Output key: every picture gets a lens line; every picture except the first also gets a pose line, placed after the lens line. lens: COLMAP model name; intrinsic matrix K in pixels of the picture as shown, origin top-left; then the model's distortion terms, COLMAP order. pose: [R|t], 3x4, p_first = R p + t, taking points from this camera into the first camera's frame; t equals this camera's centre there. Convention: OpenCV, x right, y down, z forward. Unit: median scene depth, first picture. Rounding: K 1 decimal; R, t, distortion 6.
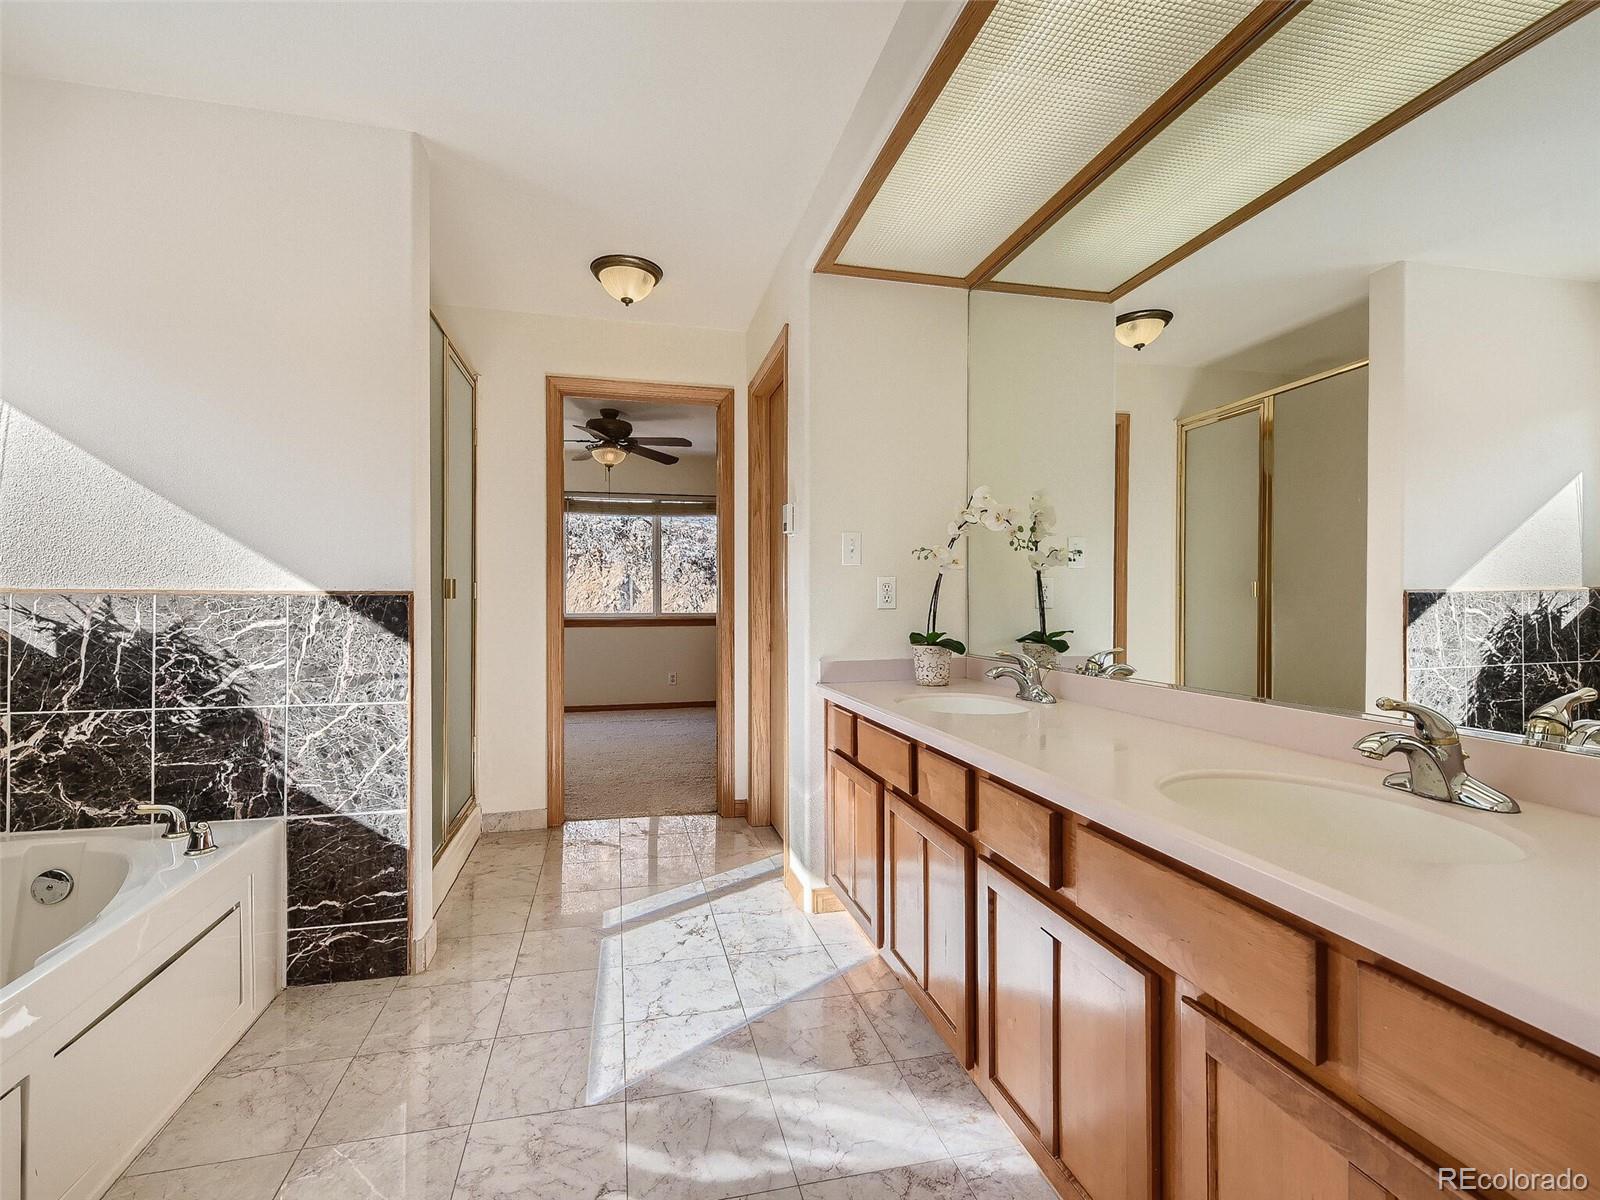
lens RADIAL K [[788.6, 0, 802.1], [0, 788.6, 597.5], [0, 0, 1]] dist [0.004214, 0.000459]
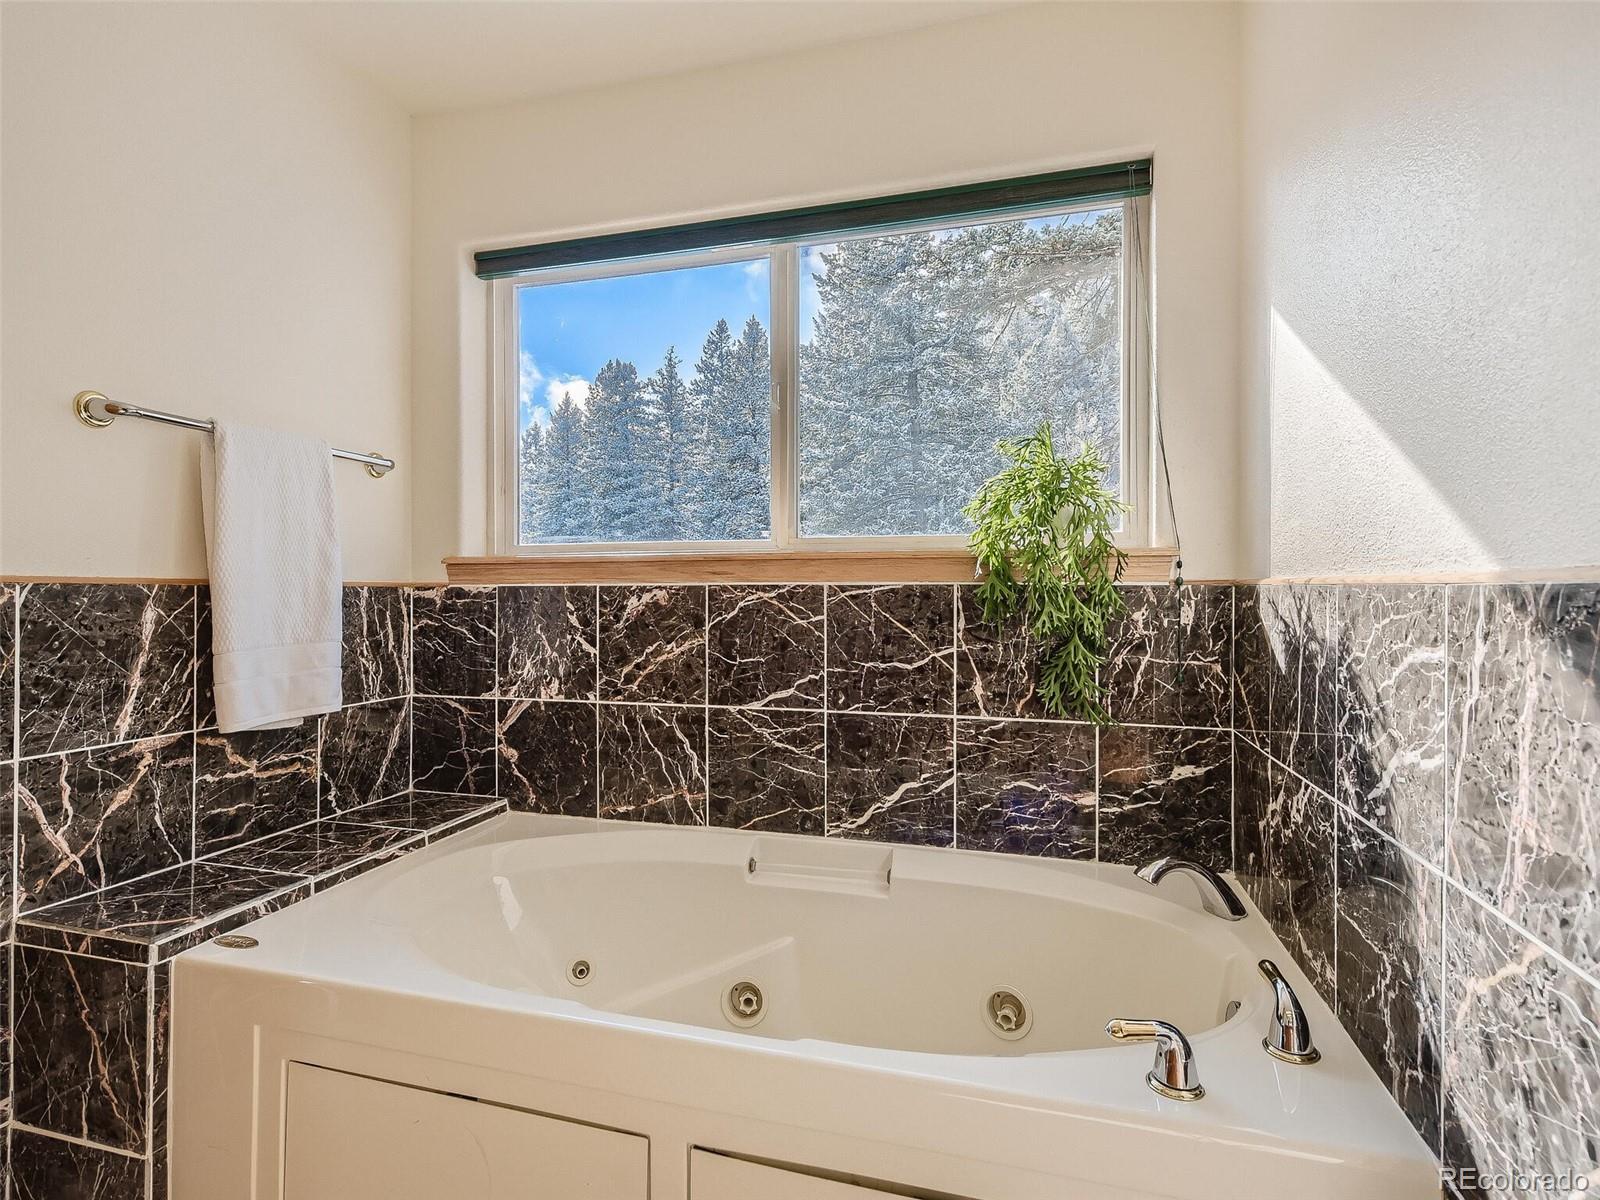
lens RADIAL K [[821.4, 0, 797.8], [0, 821.4, 592.3], [0, 0, 1]] dist [0.006314, 0.000305]
pose [[-0.494767, 0.001148, -0.869025, -0.151818], [0.001092, 0.999999, 0.000700, -0.000243], [0.869025, -0.000603, -0.494768, 0.926865]]
